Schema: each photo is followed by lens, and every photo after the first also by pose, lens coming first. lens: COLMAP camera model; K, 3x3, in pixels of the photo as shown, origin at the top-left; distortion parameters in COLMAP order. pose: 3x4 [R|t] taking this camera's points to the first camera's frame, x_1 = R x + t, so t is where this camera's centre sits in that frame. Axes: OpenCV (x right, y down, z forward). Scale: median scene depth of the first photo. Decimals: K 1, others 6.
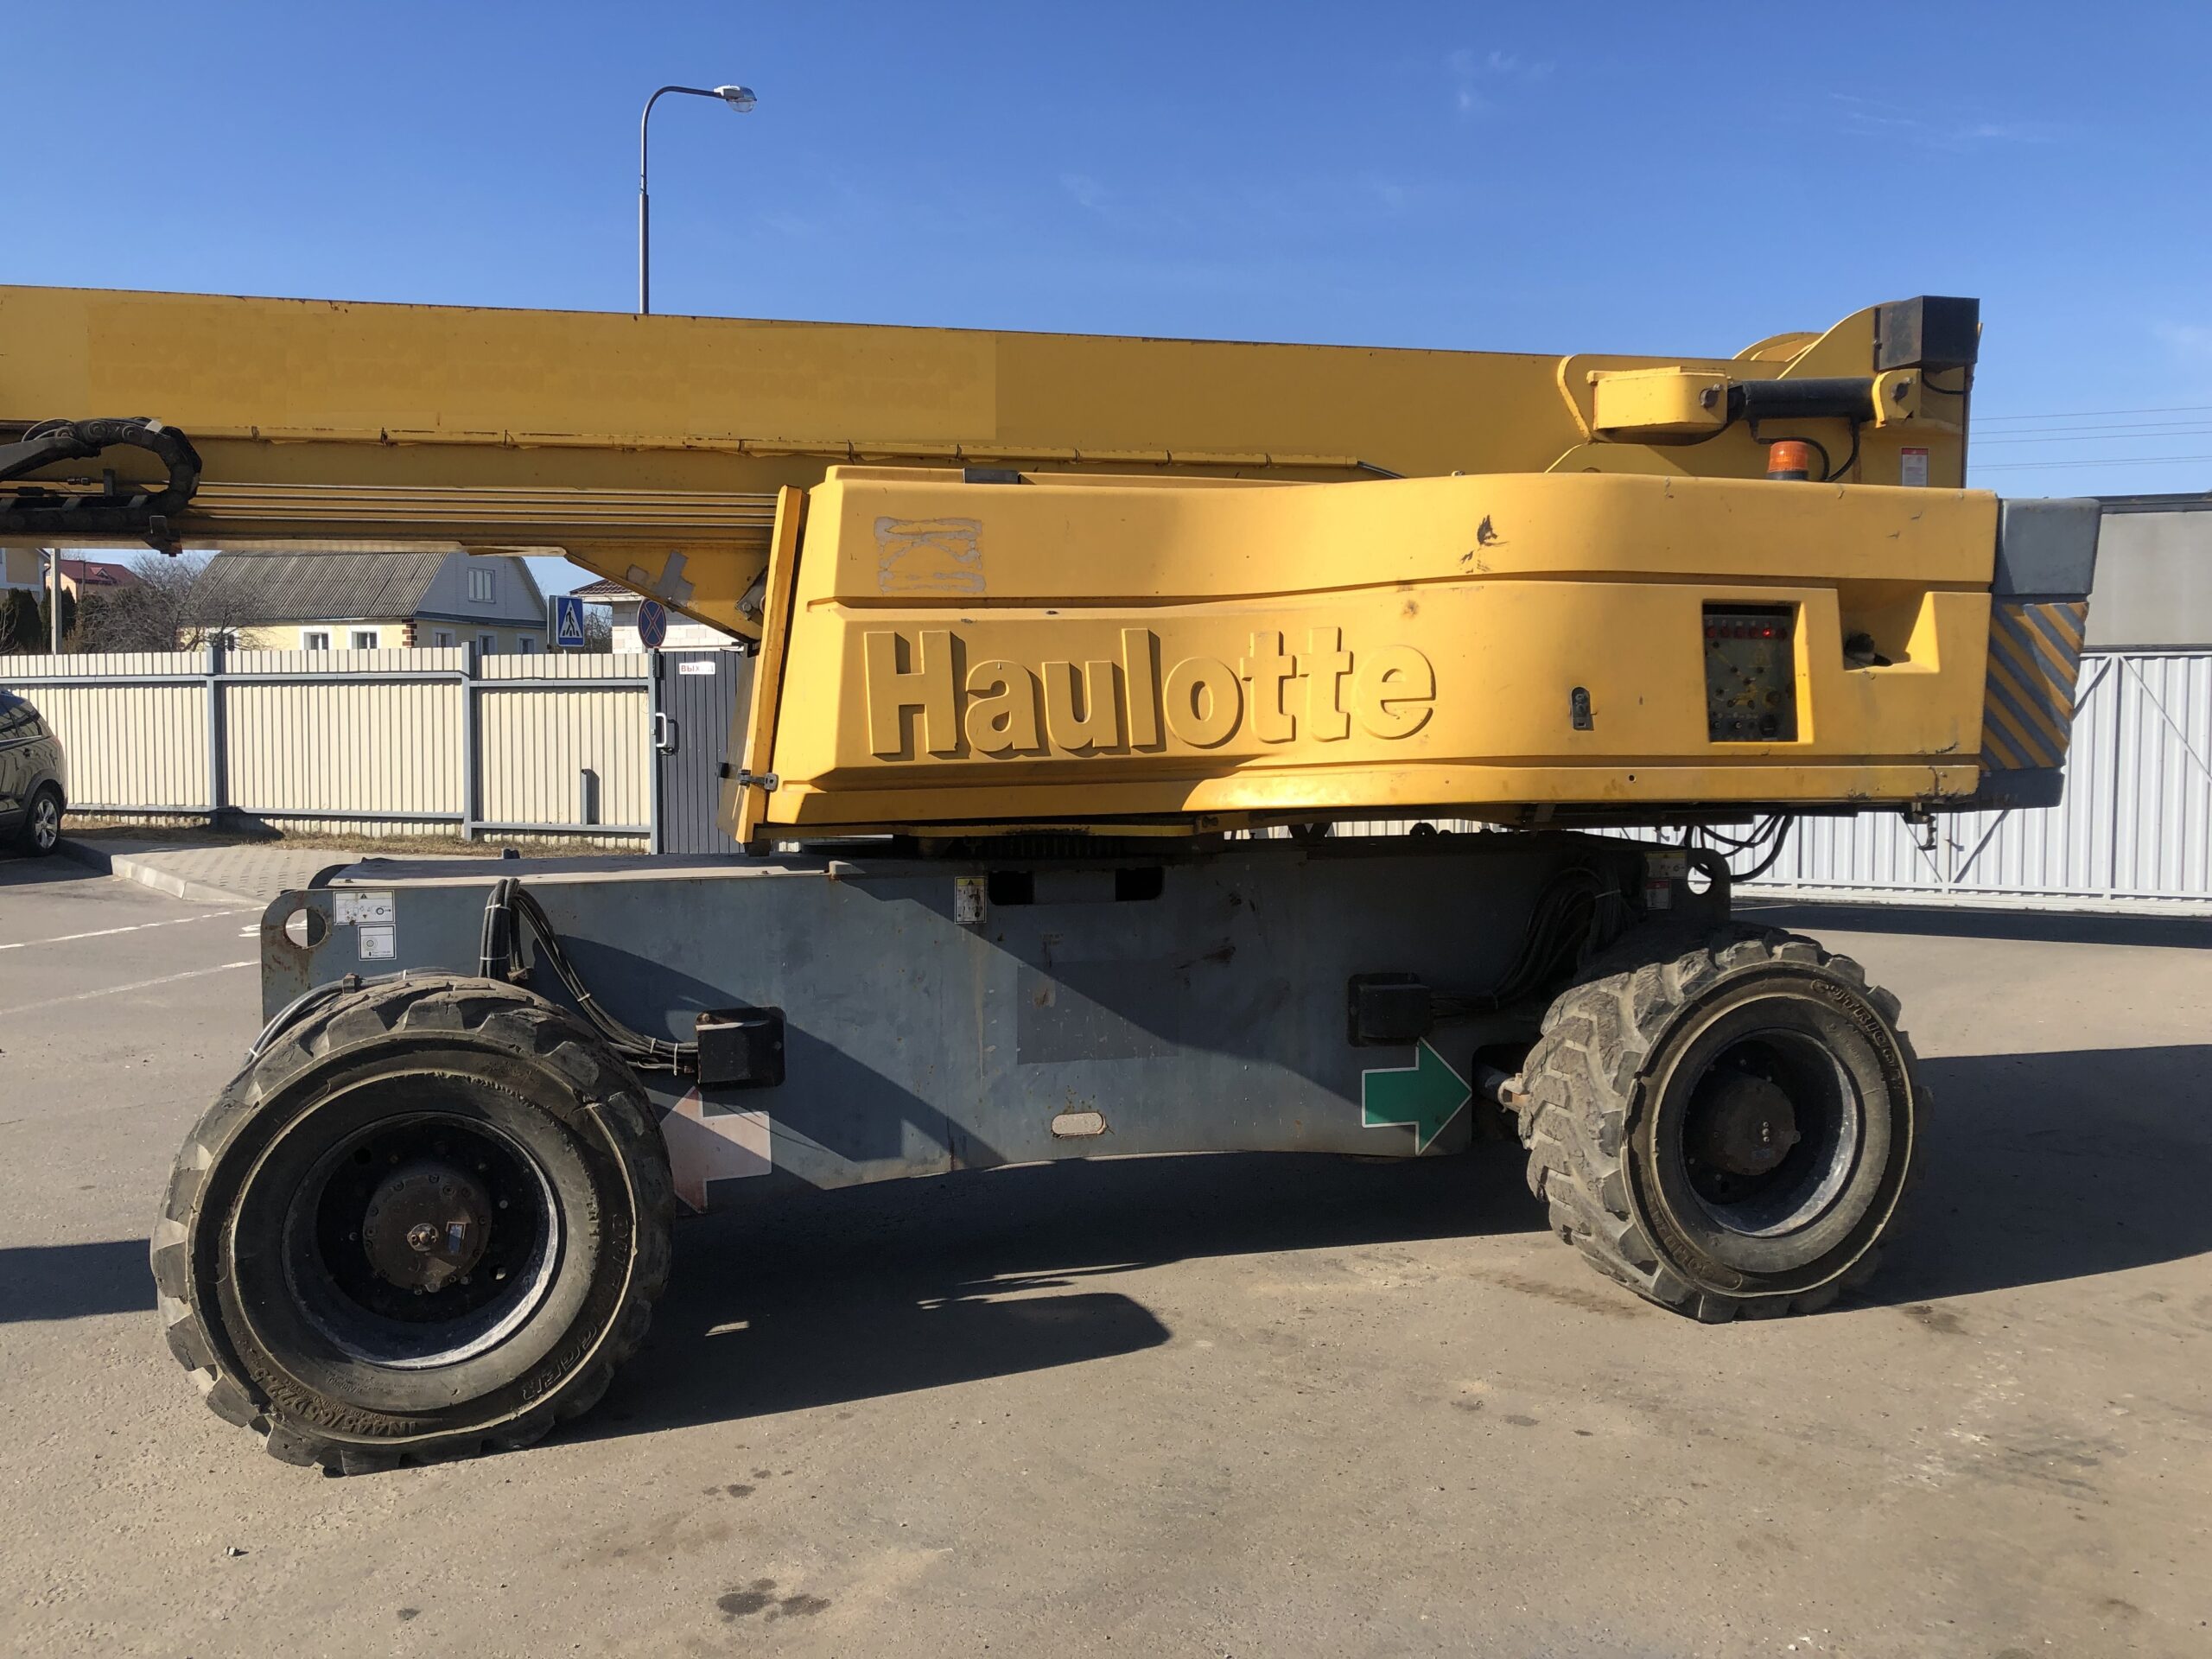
lens RADIAL K [[1862.2, 0, 1096.1], [0, 1862.2, 791.3], [0, 0, 1]] dist [-0.007813, 0.095893]
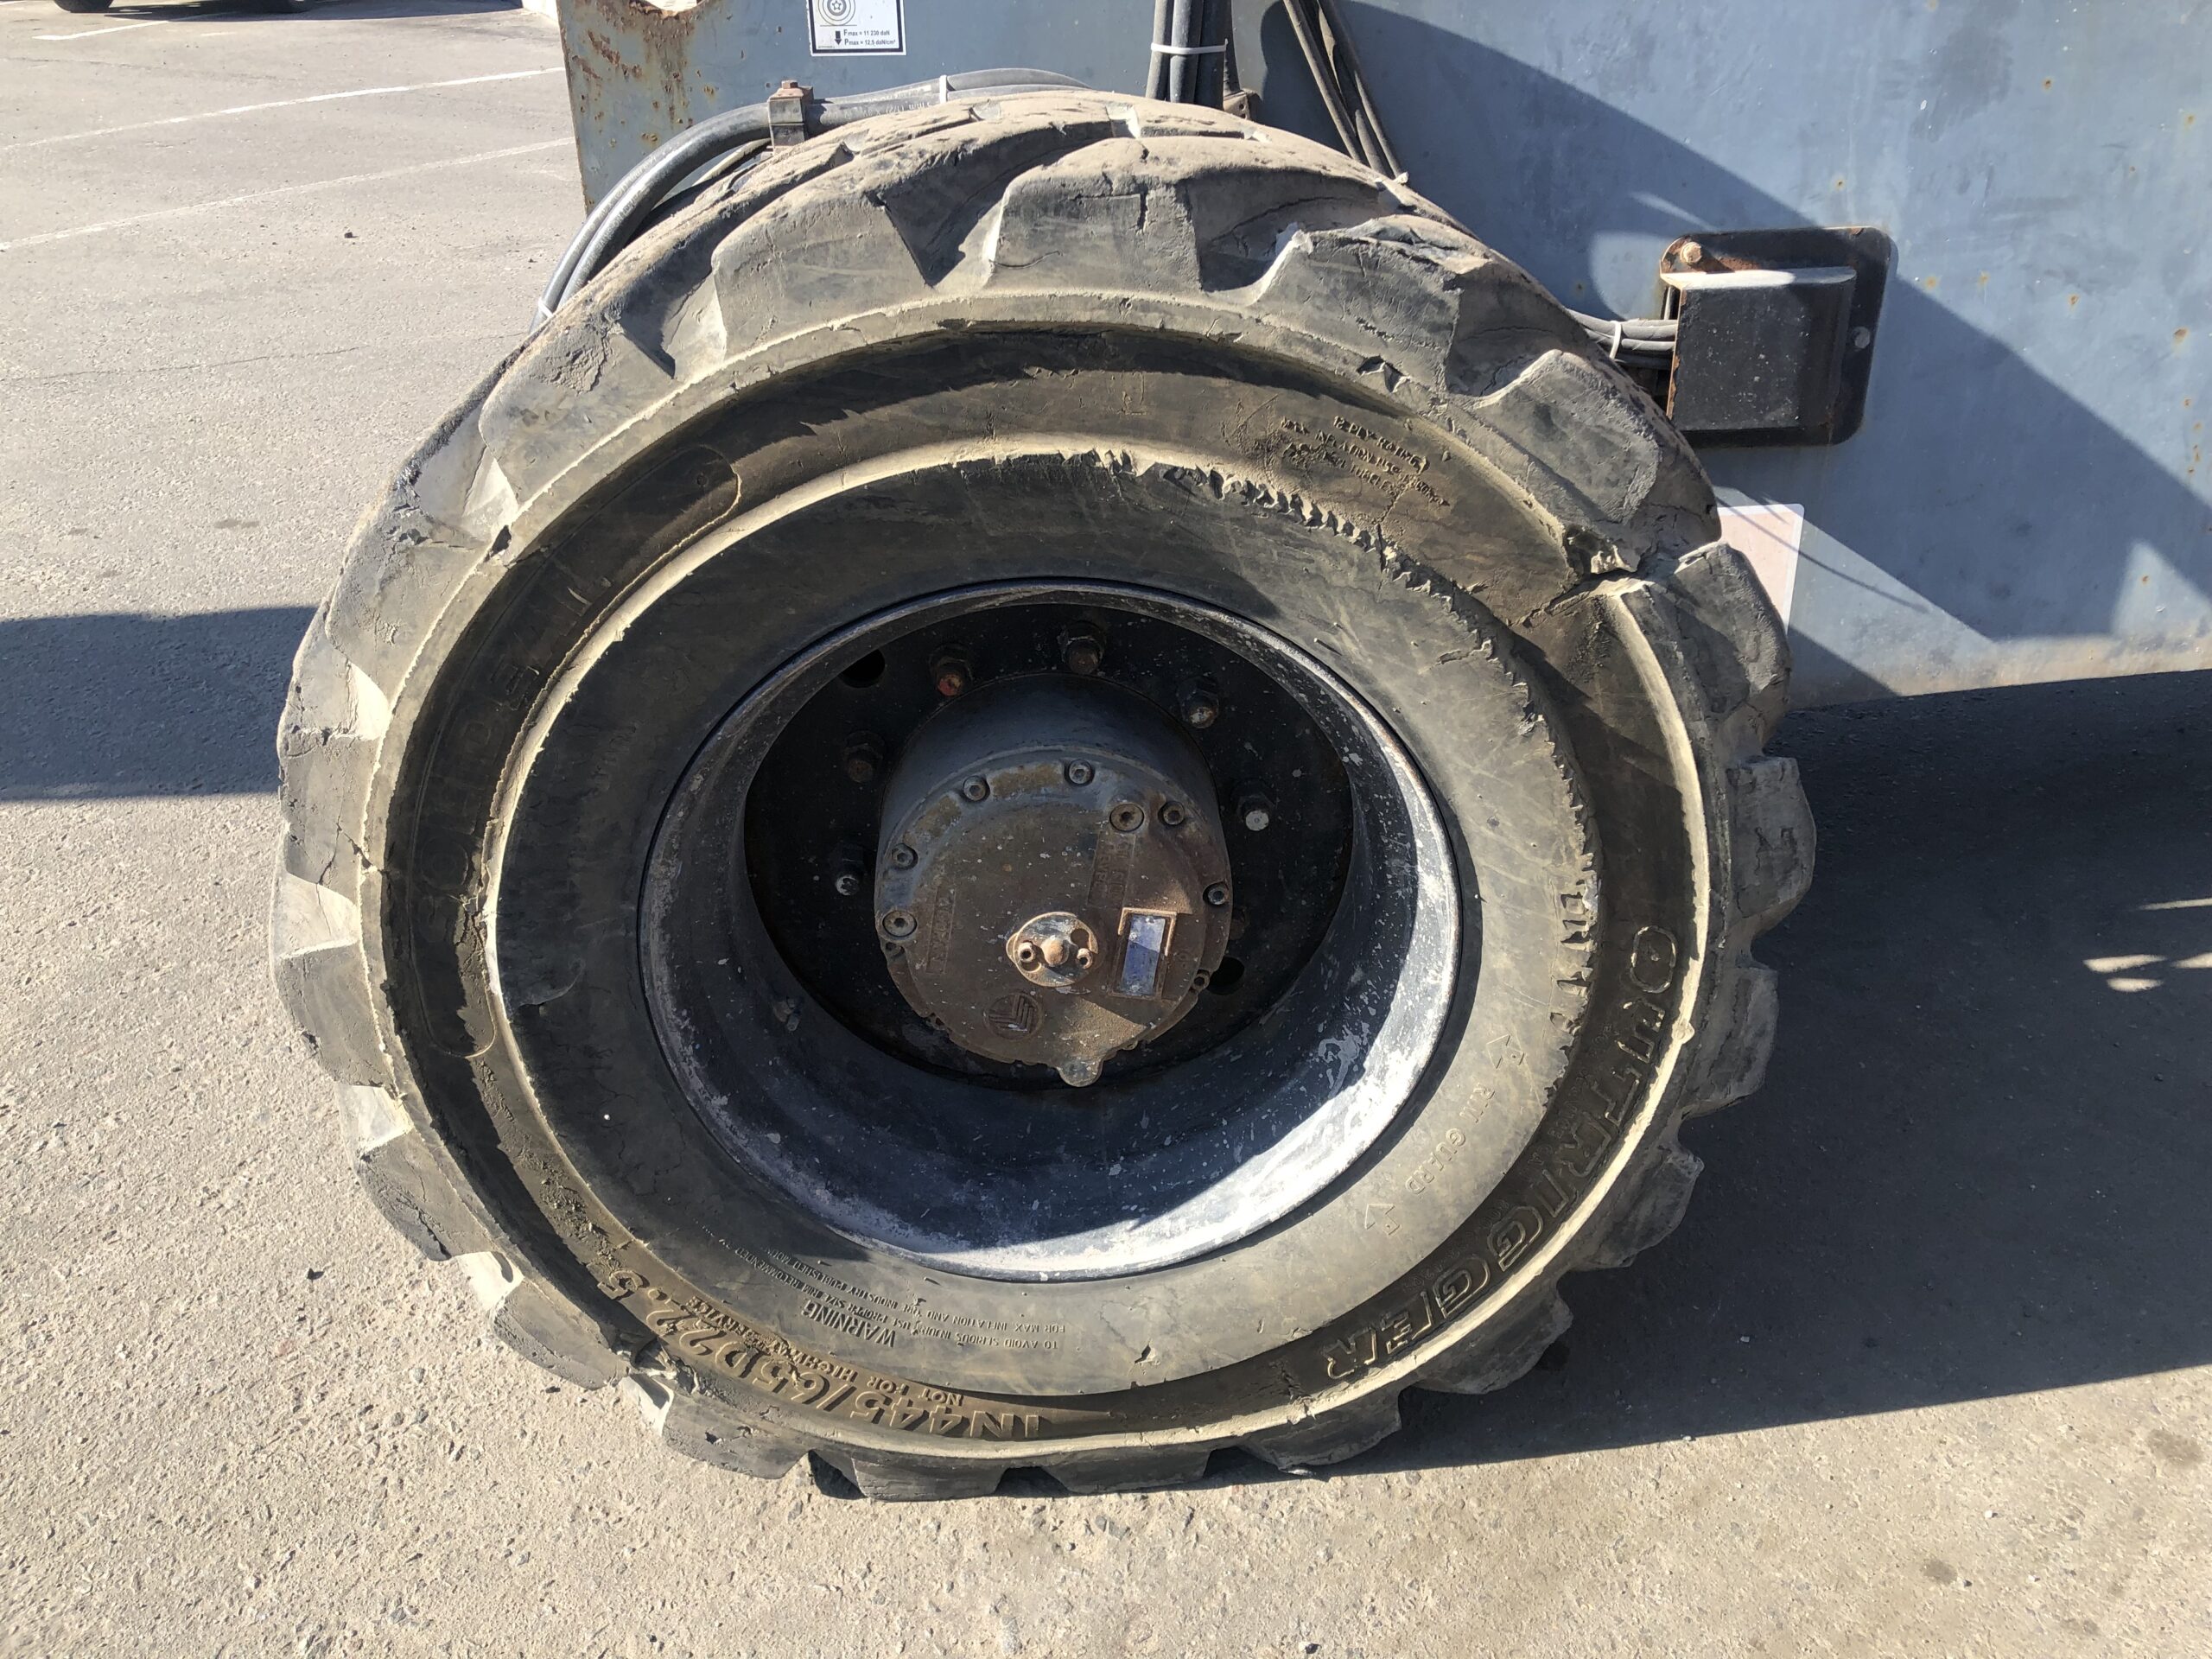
lens RADIAL K [[1850.2, 0, 1106.0], [0, 1850.2, 829.5], [0, 0, 1]] dist [0.004920, 0.002411]
pose [[0.974060, 0.104762, -0.200578, -0.287355], [-0.009883, 0.905231, 0.424805, 0.084172], [0.226073, -0.411804, 0.882785, 0.723403]]
